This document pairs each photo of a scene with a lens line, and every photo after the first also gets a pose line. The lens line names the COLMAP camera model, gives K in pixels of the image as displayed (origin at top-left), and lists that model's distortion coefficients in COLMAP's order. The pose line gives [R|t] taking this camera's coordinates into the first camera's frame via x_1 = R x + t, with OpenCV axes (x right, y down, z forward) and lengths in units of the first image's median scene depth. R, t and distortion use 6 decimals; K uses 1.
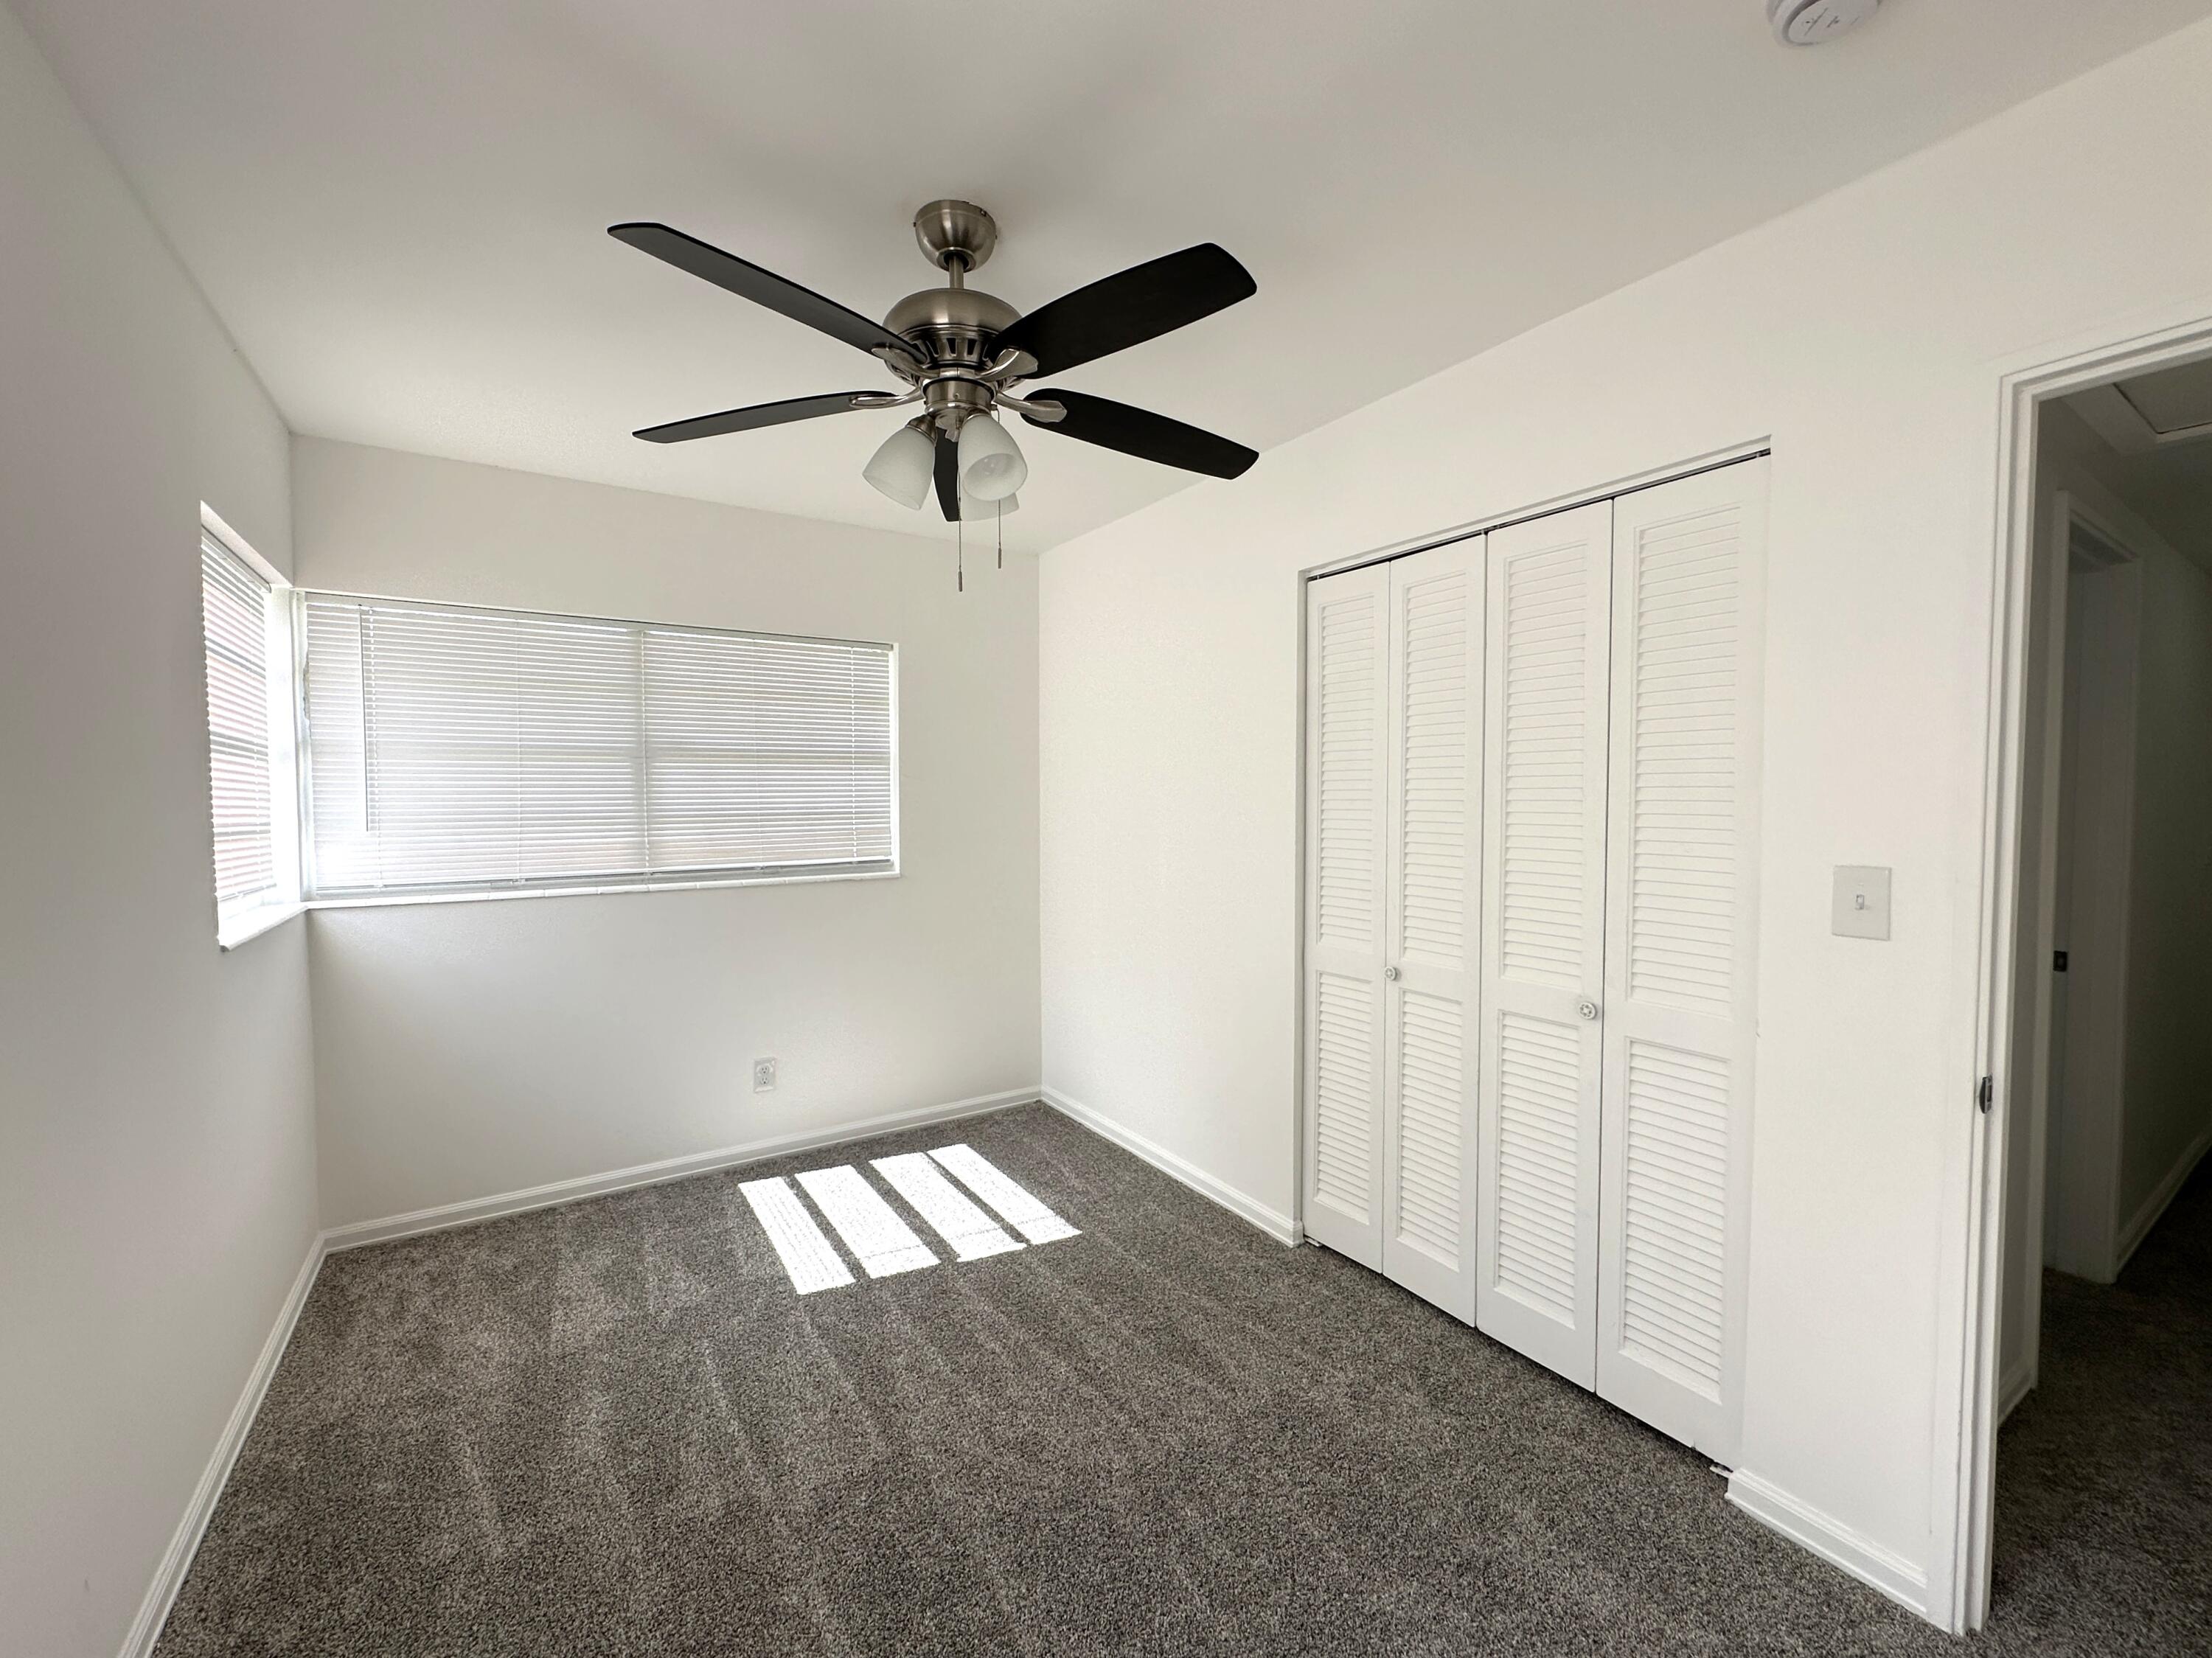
lens RADIAL K [[878.3, 0, 1092.6], [0, 878.3, 838.6], [0, 0, 1]] dist [-0.001911, 0.000323]
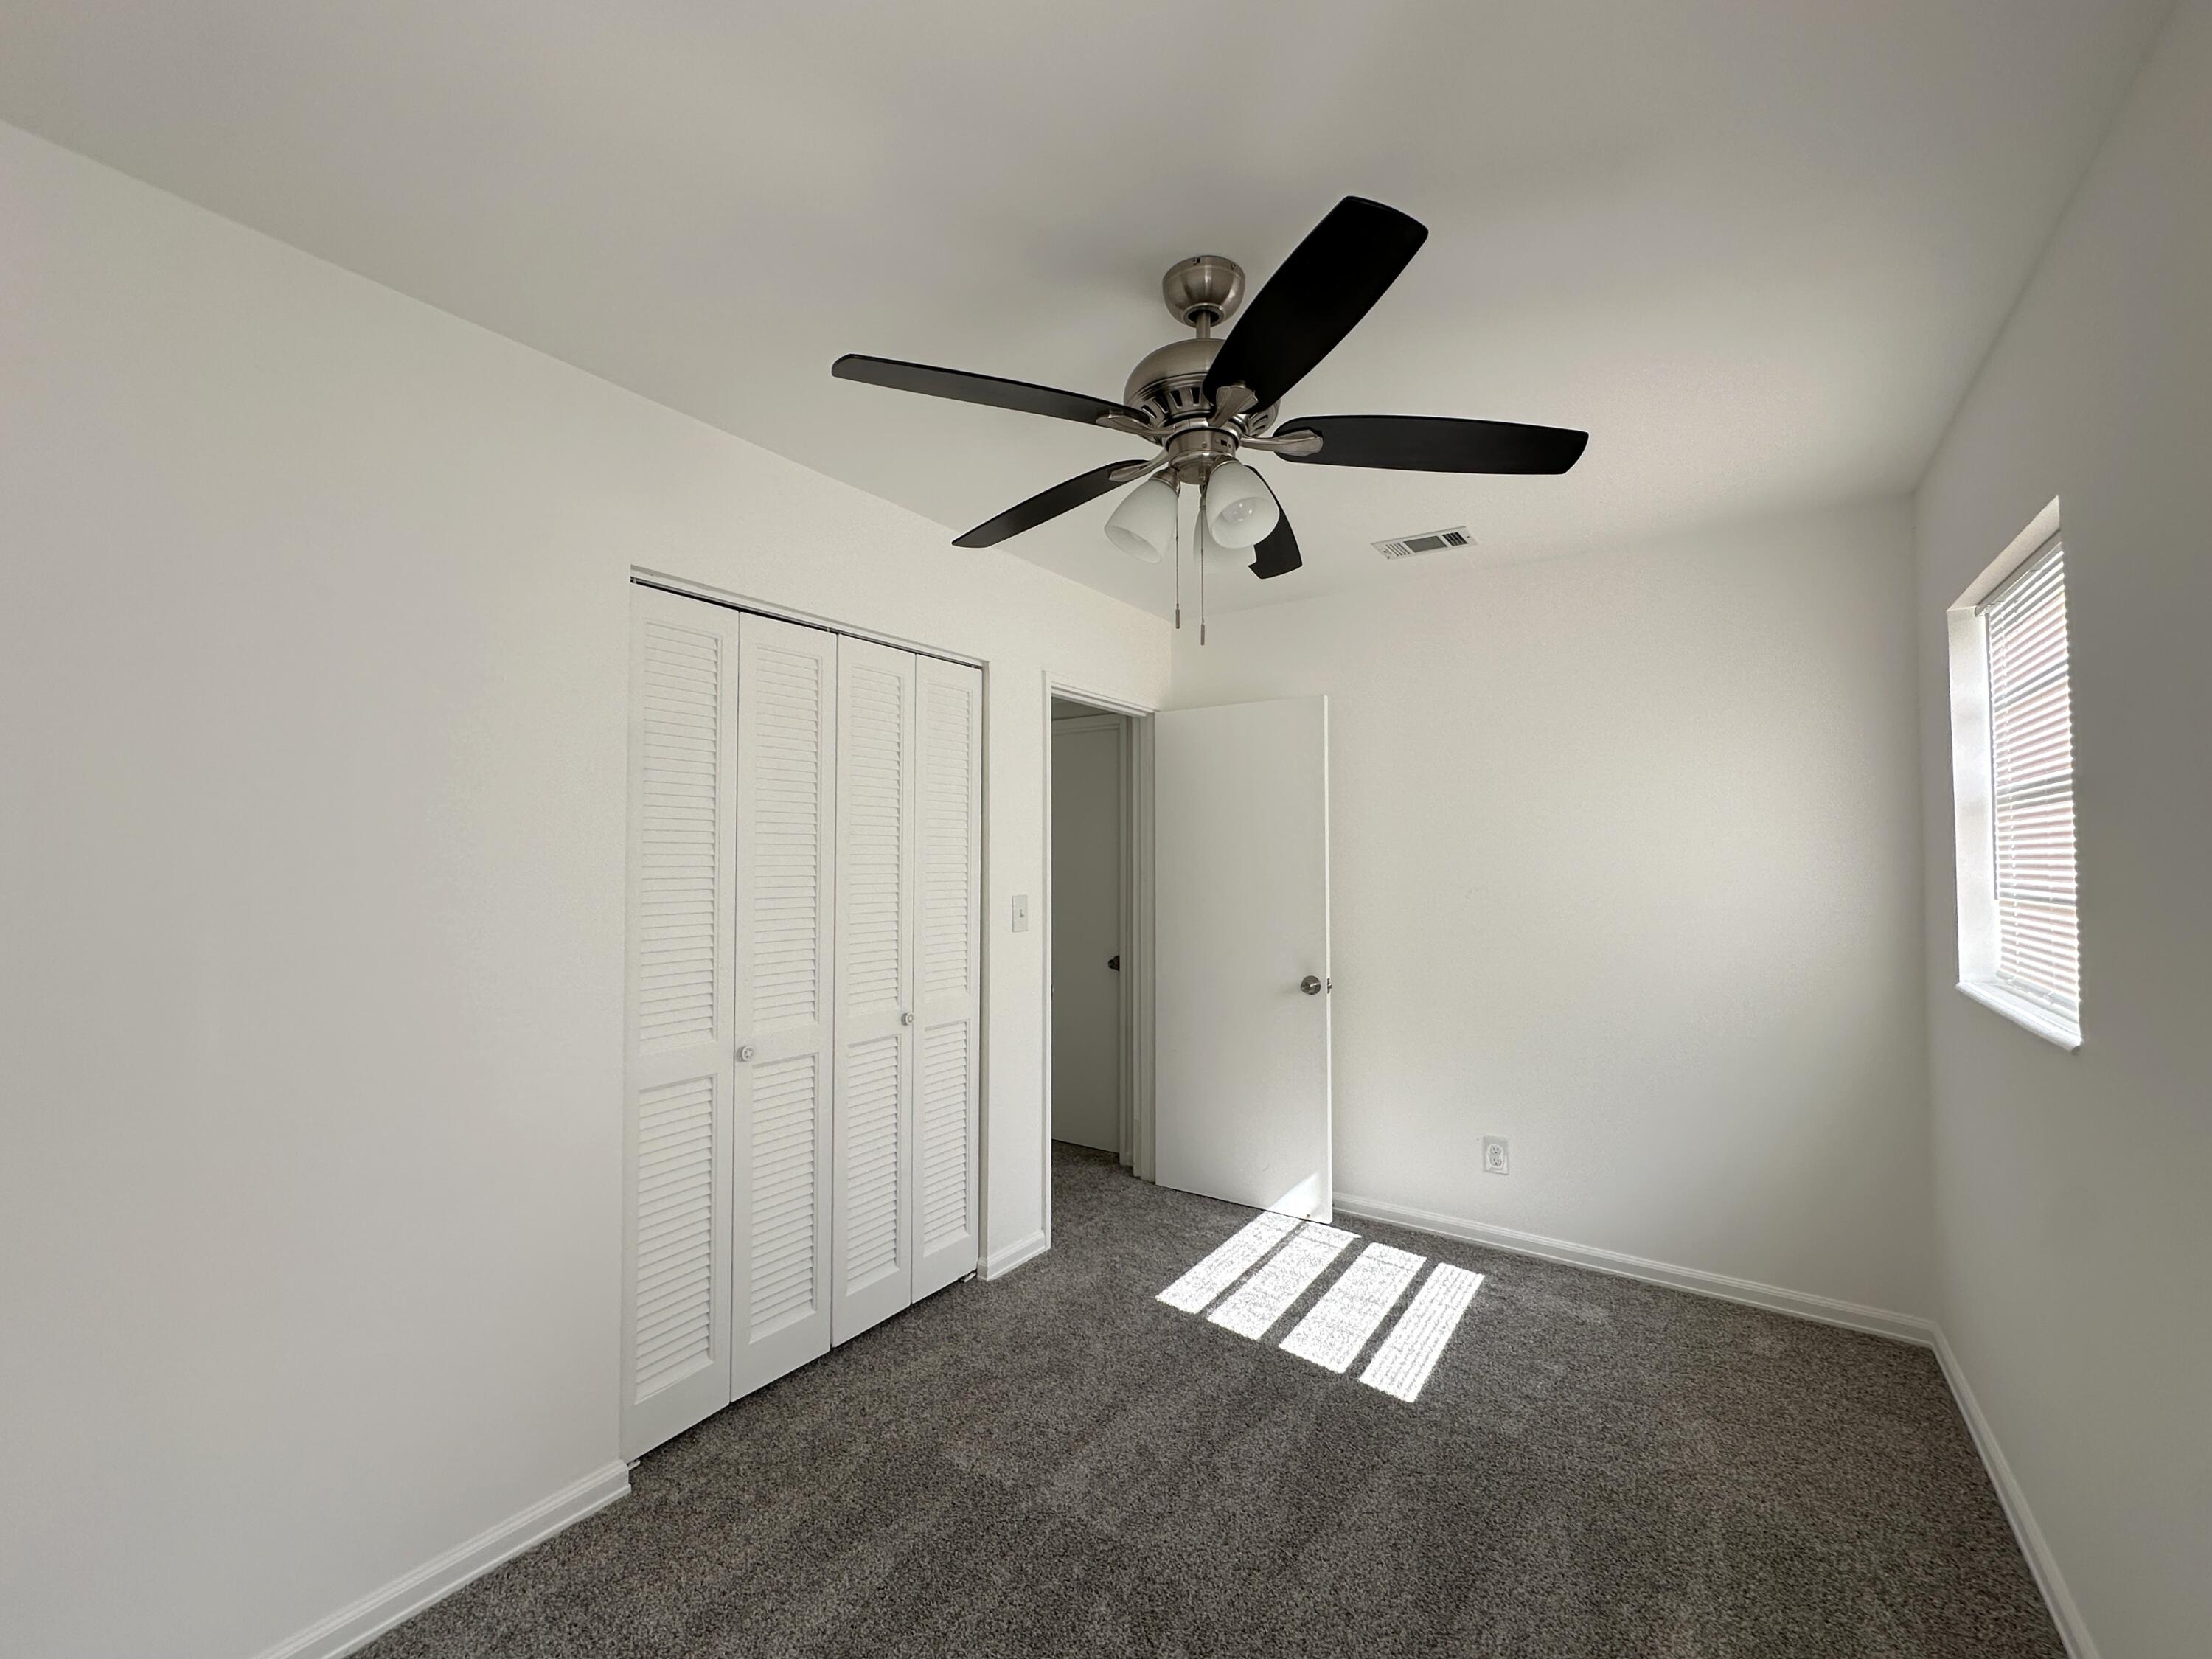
lens RADIAL K [[878.4, 0, 1109.5], [0, 878.4, 834.5], [0, 0, 1]] dist [-0.001911, 0.000323]
pose [[-0.380160, 0.021390, 0.924673, -0.974260], [0.038164, 0.999244, -0.007424, -0.076975], [-0.924133, 0.032467, -0.380689, 1.472319]]
